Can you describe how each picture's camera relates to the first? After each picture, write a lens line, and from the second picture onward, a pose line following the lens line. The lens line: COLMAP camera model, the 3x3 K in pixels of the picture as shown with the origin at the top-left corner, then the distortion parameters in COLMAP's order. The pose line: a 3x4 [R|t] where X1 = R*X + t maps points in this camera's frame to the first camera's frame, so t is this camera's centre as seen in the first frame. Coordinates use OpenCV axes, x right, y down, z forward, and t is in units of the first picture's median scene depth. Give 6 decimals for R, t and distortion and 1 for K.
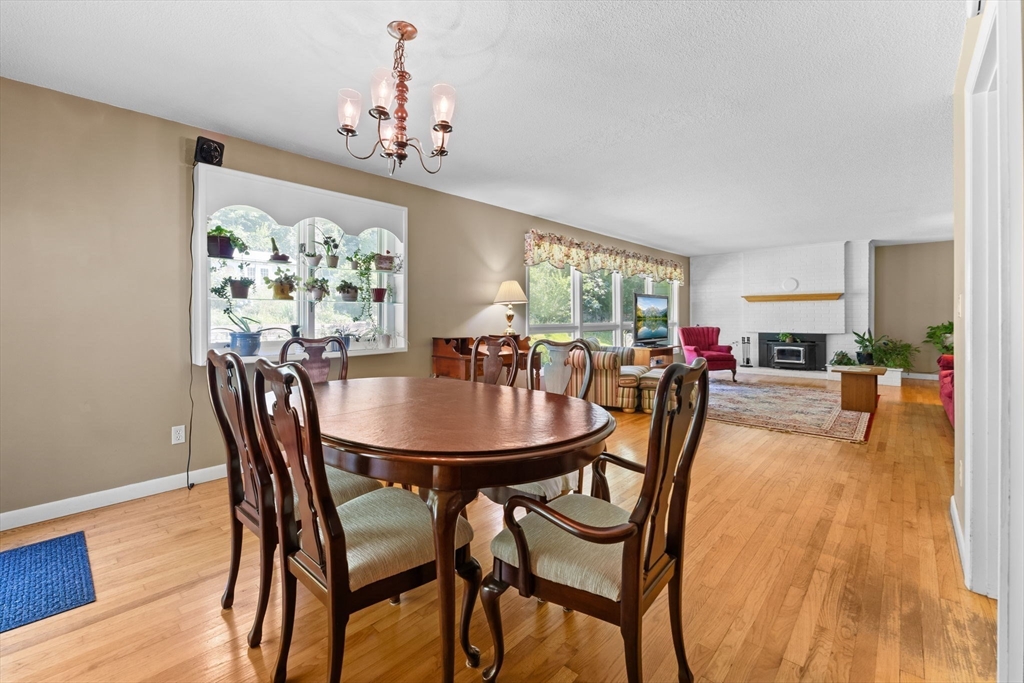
lens RADIAL K [[418.1, 0, 509.8], [0, 418.1, 329.0], [0, 0, 1]] dist [-0.000574, -0.000095]
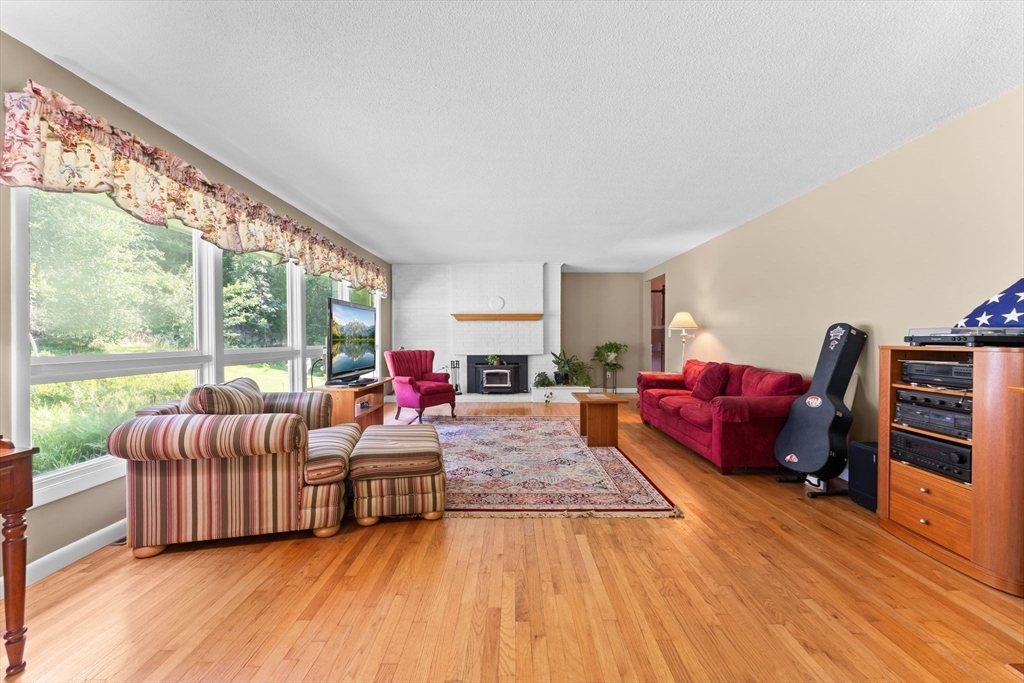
lens RADIAL K [[407.5, 0, 506.7], [0, 407.5, 340.2], [0, 0, 1]] dist [-0.001443, -0.000209]
pose [[0.739004, -0.002388, 0.673697, 0.083583], [0.018513, 0.999688, -0.016765, -0.008435], [-0.673446, 0.024861, 0.738818, 0.348551]]
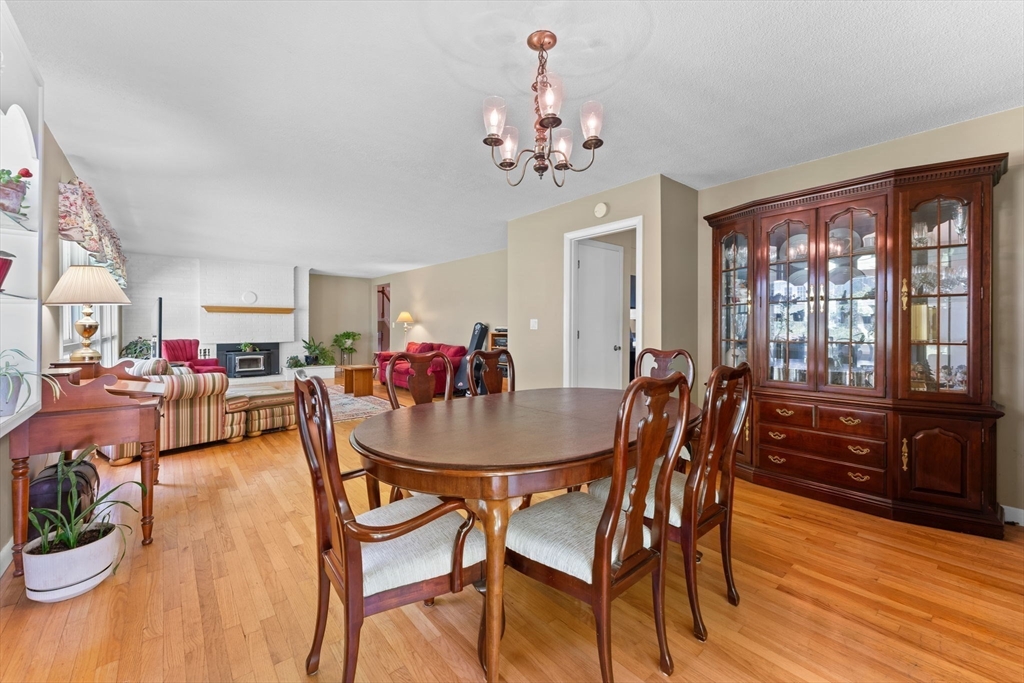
lens RADIAL K [[418.1, 0, 509.8], [0, 418.1, 329.0], [0, 0, 1]] dist [-0.000574, -0.000095]
pose [[0.126482, -0.002523, 0.991966, -0.328328], [0.024611, 0.999697, -0.000595, -0.009351], [-0.991664, 0.024489, 0.126506, 0.233639]]
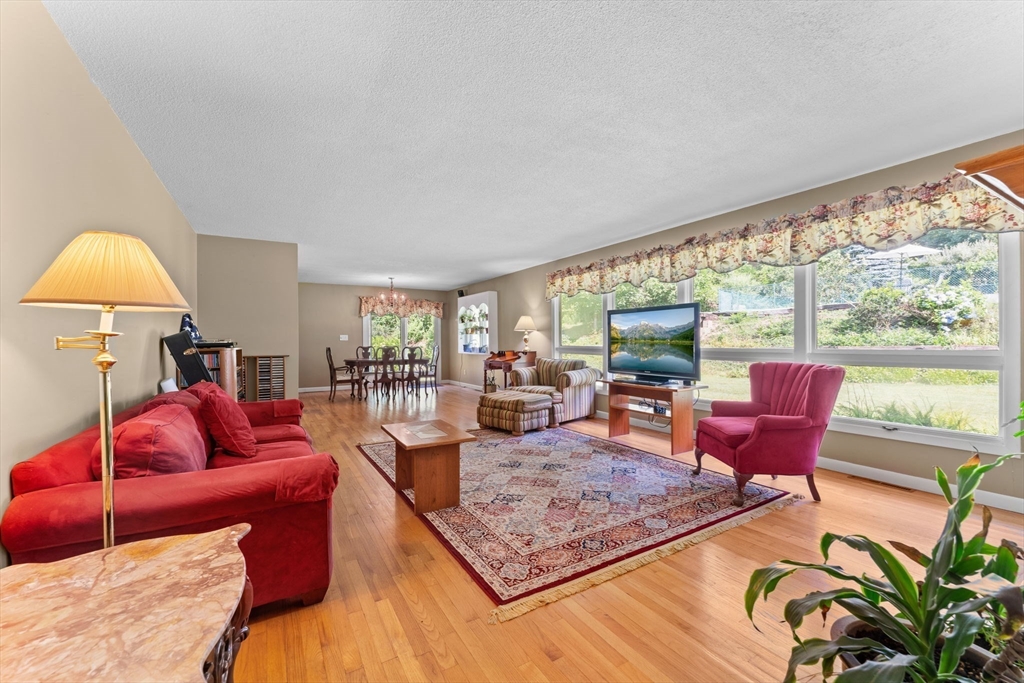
lens RADIAL K [[417.8, 0, 519.0], [0, 417.8, 337.6], [0, 0, 1]] dist [-0.000207, -0.000015]
pose [[-0.263963, -0.001289, -0.964532, 0.972968], [-0.019523, 0.999801, 0.004007, -0.027196], [0.964335, 0.019889, -0.263936, 0.908817]]
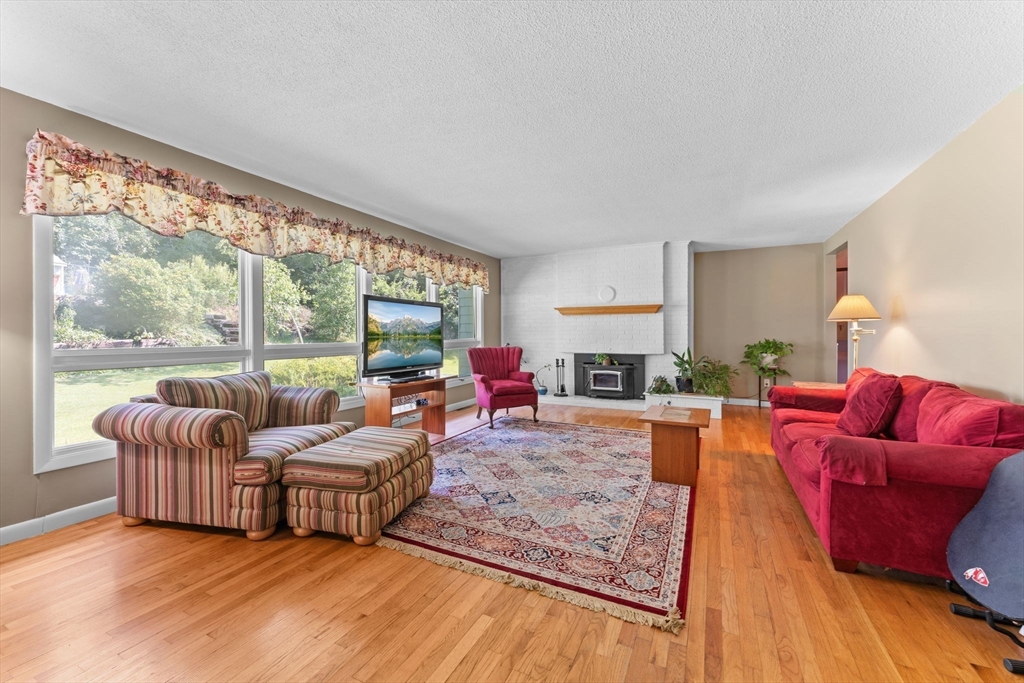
lens RADIAL K [[408.9, 0, 505.5], [0, 408.9, 336.1], [0, 0, 1]] dist [-0.000687, -0.000269]
pose [[0.959425, -0.000908, 0.281963, 0.287237], [0.007572, 0.999717, -0.022545, -0.008775], [-0.281862, 0.023765, 0.959160, 0.328435]]
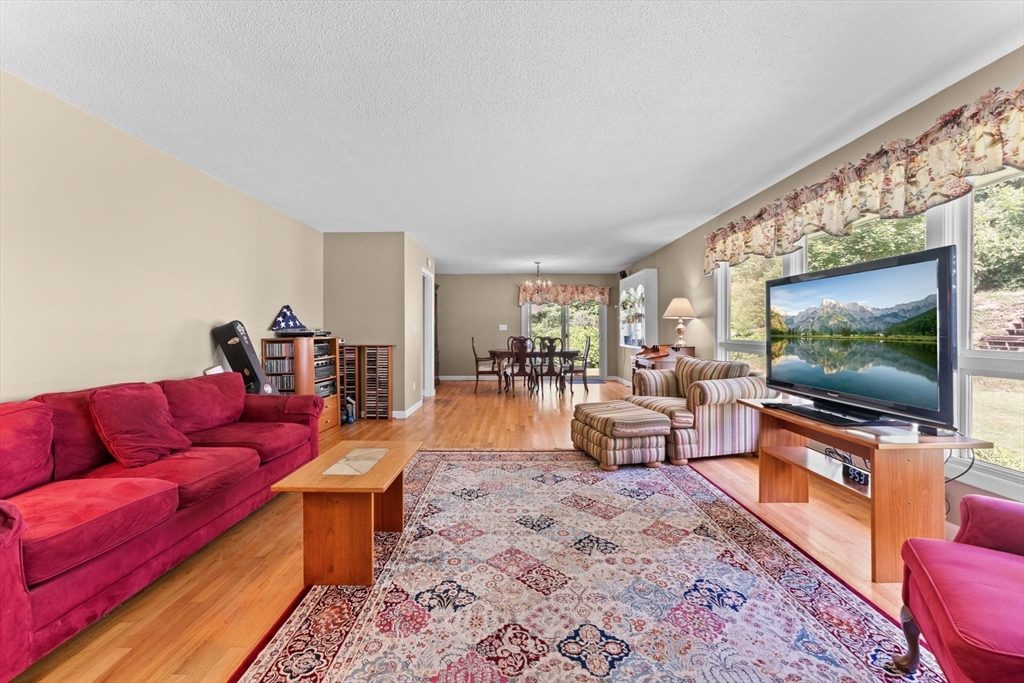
lens RADIAL K [[418.1, 0, 509.8], [0, 418.1, 329.0], [0, 0, 1]] dist [-0.000574, -0.000095]
pose [[-0.734947, 0.001354, -0.678123, 0.718268], [-0.015217, 0.999713, 0.018488, -0.029995], [0.677953, 0.023906, -0.734716, 0.996443]]
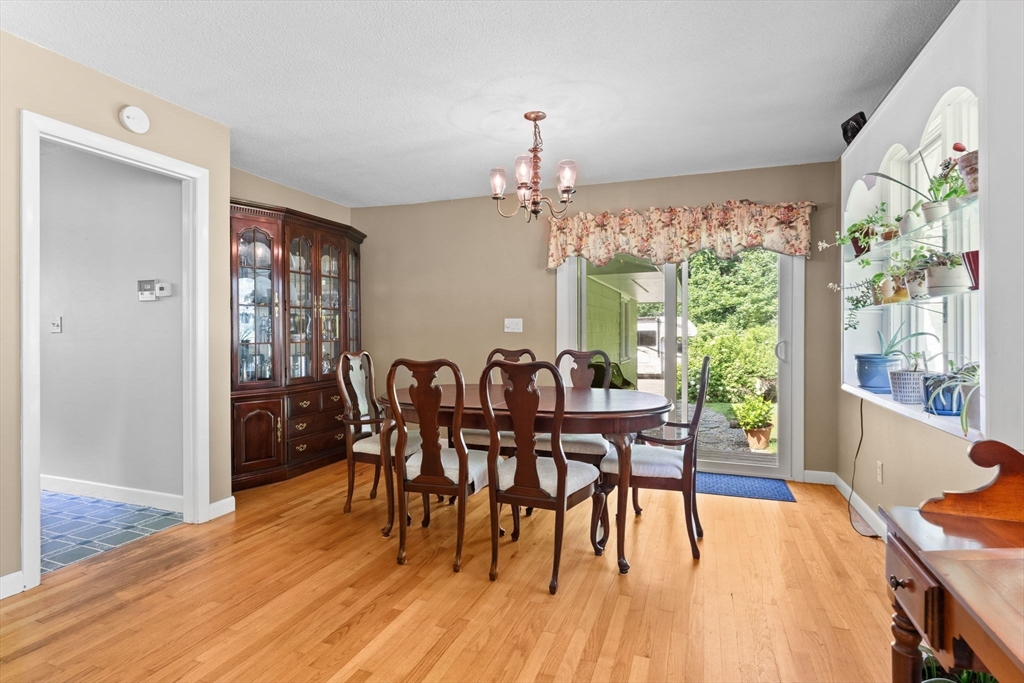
lens RADIAL K [[510.6, 0, 512.0], [0, 510.6, 341.5], [0, 0, 1]] dist [0.000130, 0.000046]
pose [[-0.923831, 0.008324, -0.382709, 0.110424], [-0.008552, 0.999065, 0.042373, -0.017491], [0.382704, 0.042418, -0.922897, 0.629554]]
